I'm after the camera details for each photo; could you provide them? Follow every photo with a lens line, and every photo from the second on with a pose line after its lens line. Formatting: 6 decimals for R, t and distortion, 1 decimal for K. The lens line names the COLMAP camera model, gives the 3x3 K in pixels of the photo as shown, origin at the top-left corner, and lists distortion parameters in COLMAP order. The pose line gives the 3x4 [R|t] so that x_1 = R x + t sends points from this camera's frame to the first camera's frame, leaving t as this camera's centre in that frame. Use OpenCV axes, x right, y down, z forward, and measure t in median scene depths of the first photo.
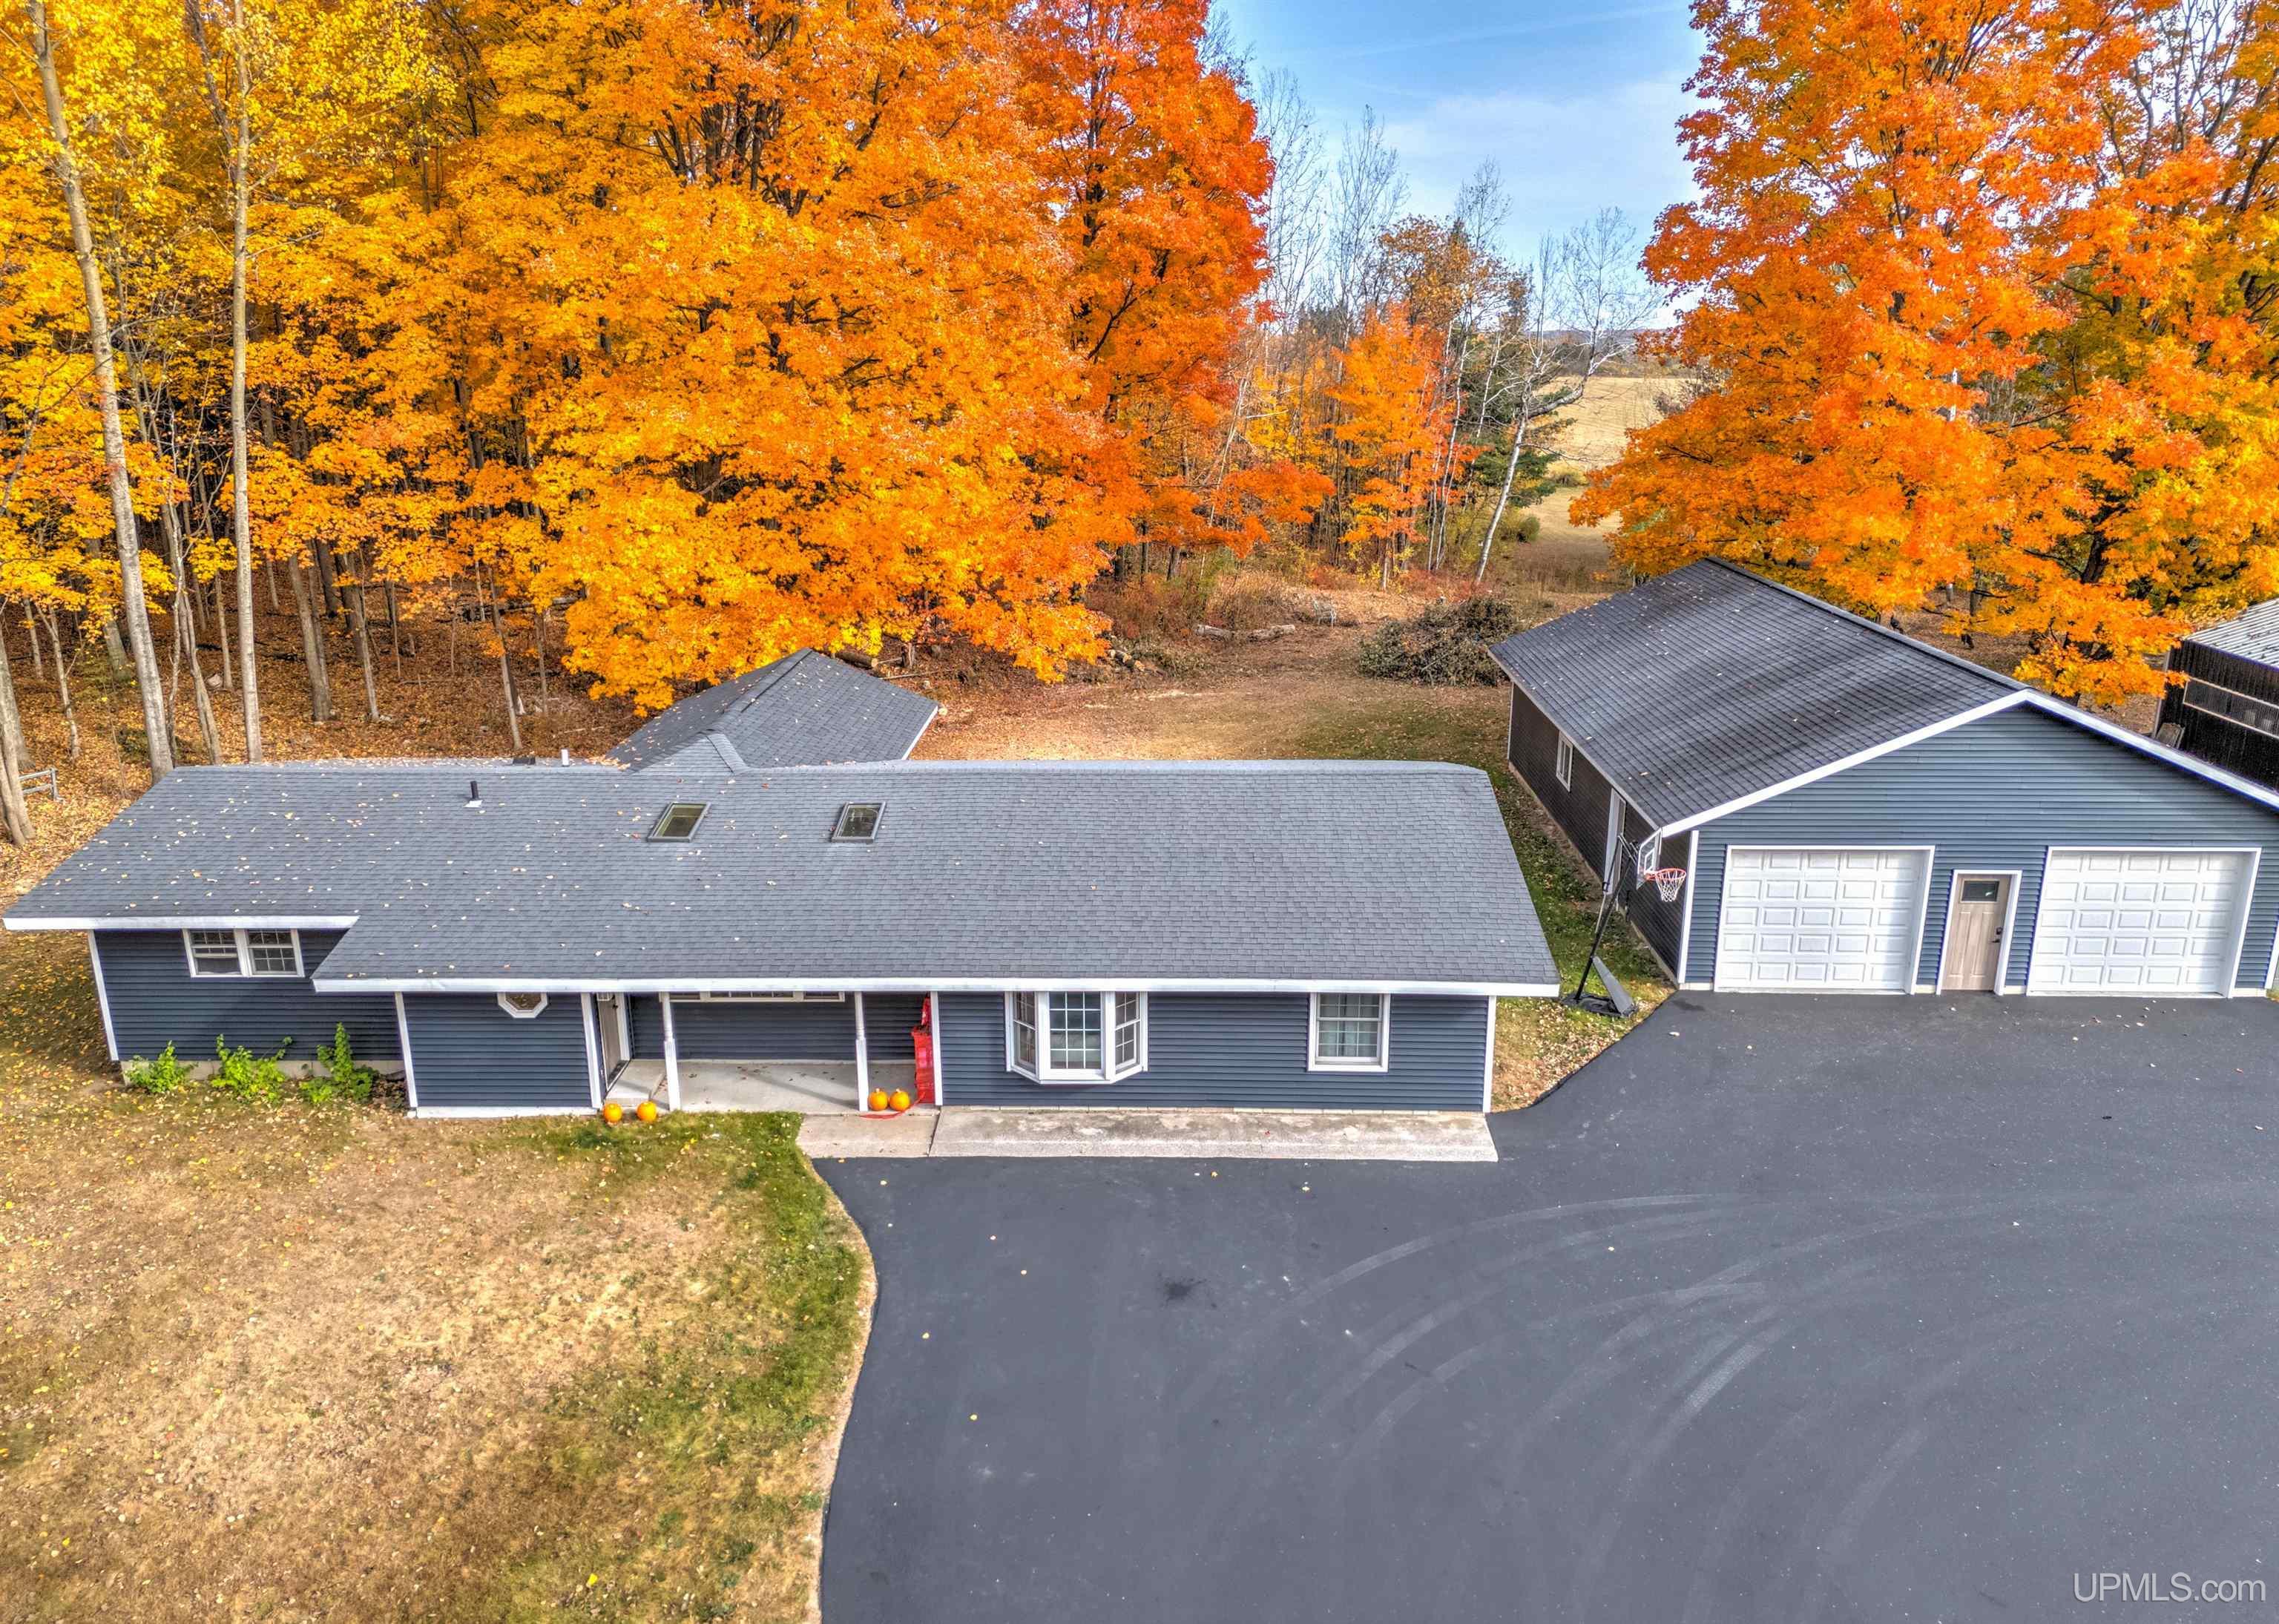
lens RADIAL K [[1723.5, 0, 1144.6], [0, 1723.5, 868.1], [0, 0, 1]] dist [0.082844, -0.080644]
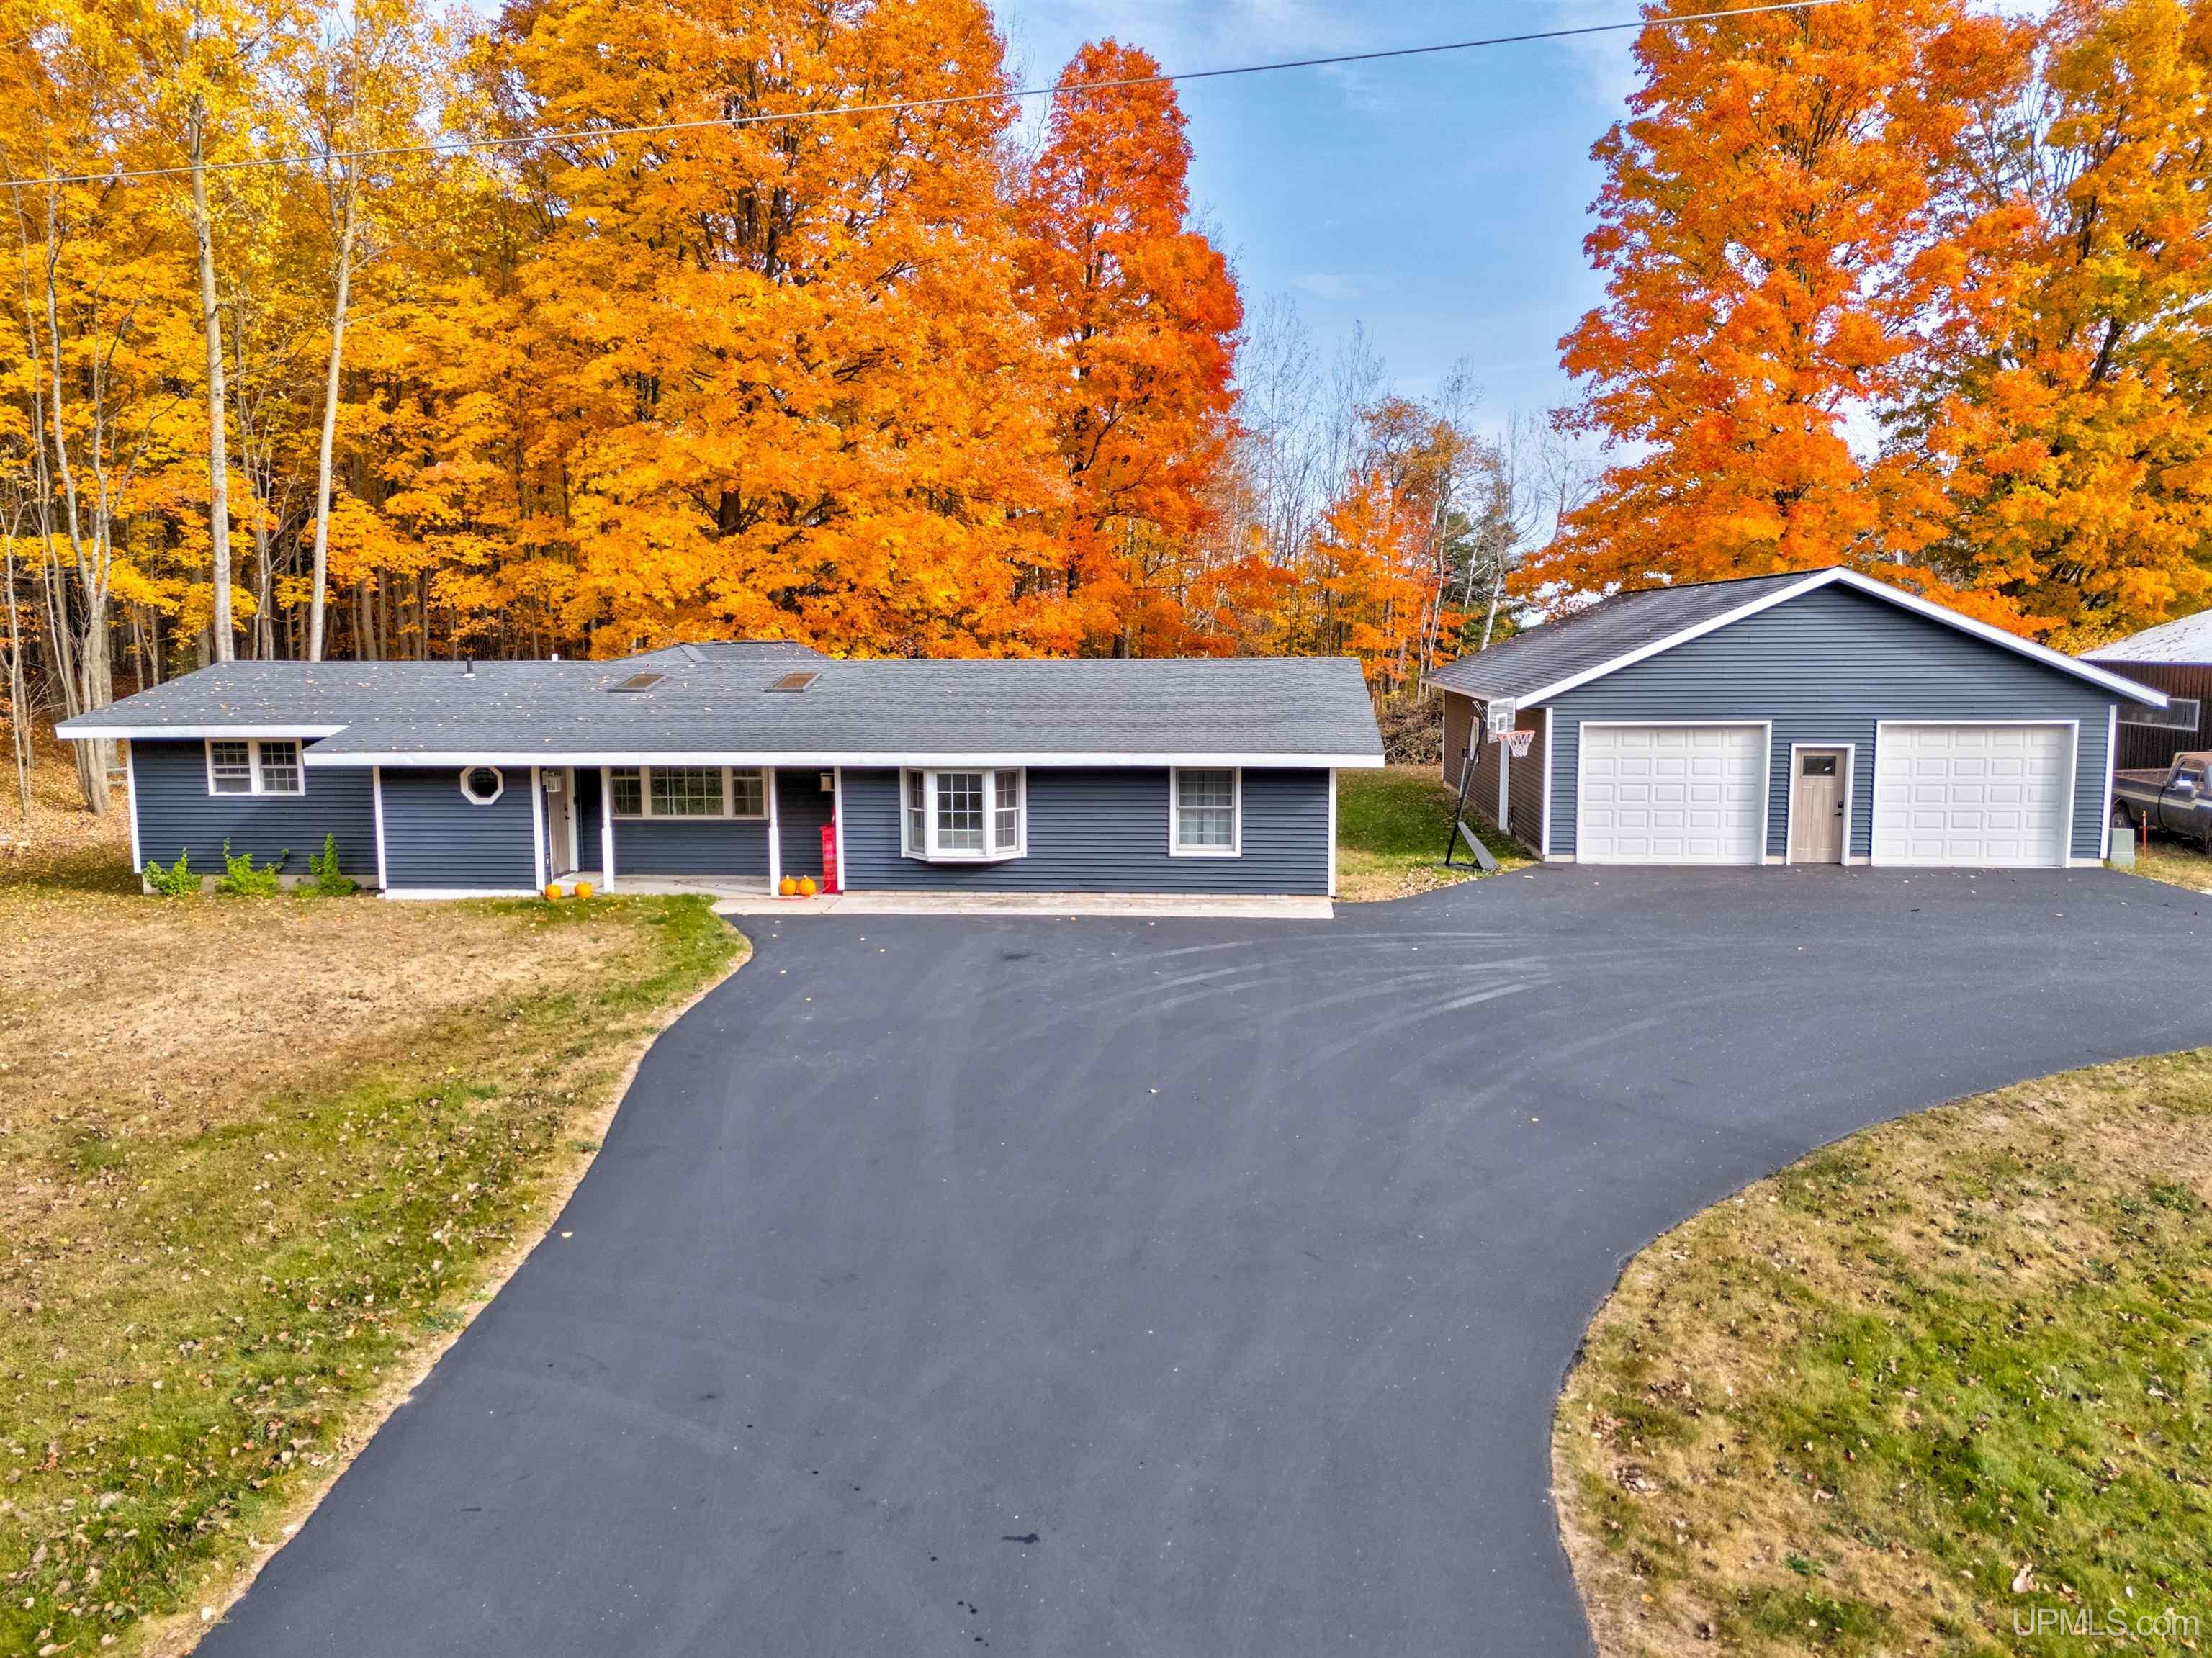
lens RADIAL K [[1685.8, 0, 1106.0], [0, 1685.8, 829.0], [0, 0, 1]] dist [0.083602, -0.085853]
pose [[0.998053, 0.006372, -0.062043, 0.102872], [-0.017834, 0.982389, -0.185995, 0.257438], [0.059765, 0.186739, 0.980590, -0.057016]]
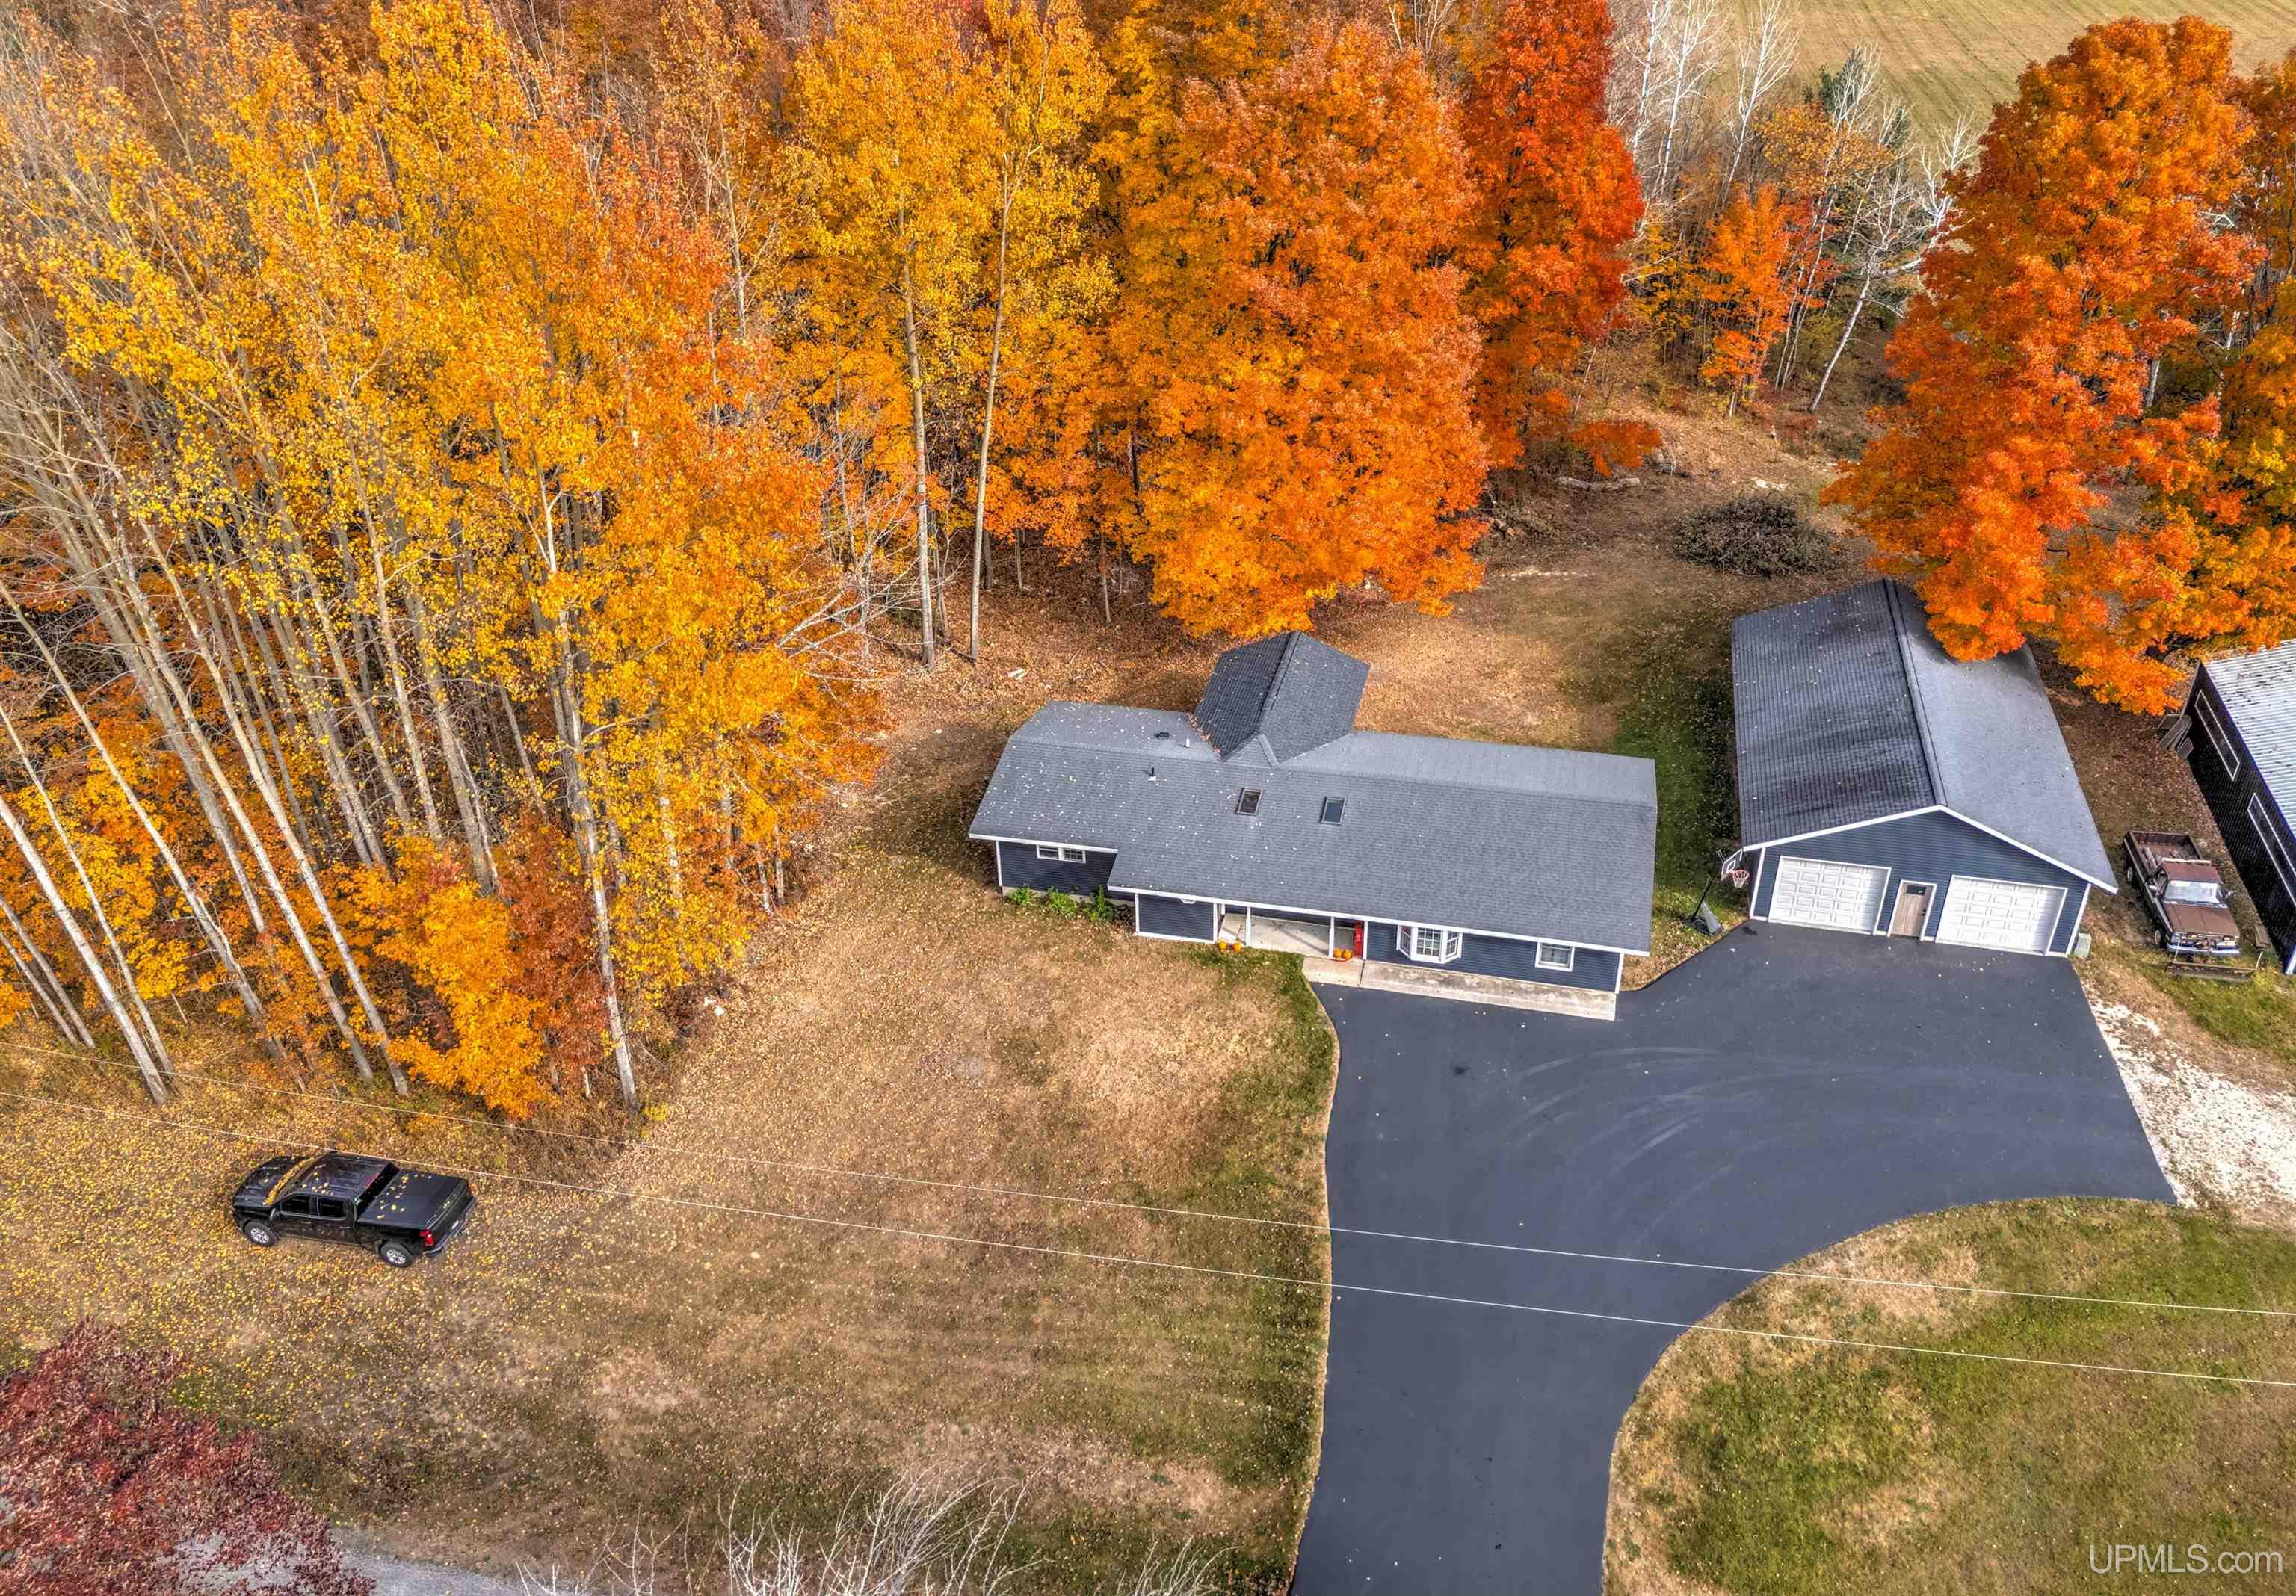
lens RADIAL K [[1880.9, 0, 1148.0], [0, 1880.9, 798.0], [0, 0, 1]] dist [0.155029, -0.350228]
pose [[0.977464, 0.096958, -0.187517, 0.038230], [-0.047034, 0.965980, 0.254303, -0.581762], [0.205794, -0.239753, 0.948772, -1.146016]]
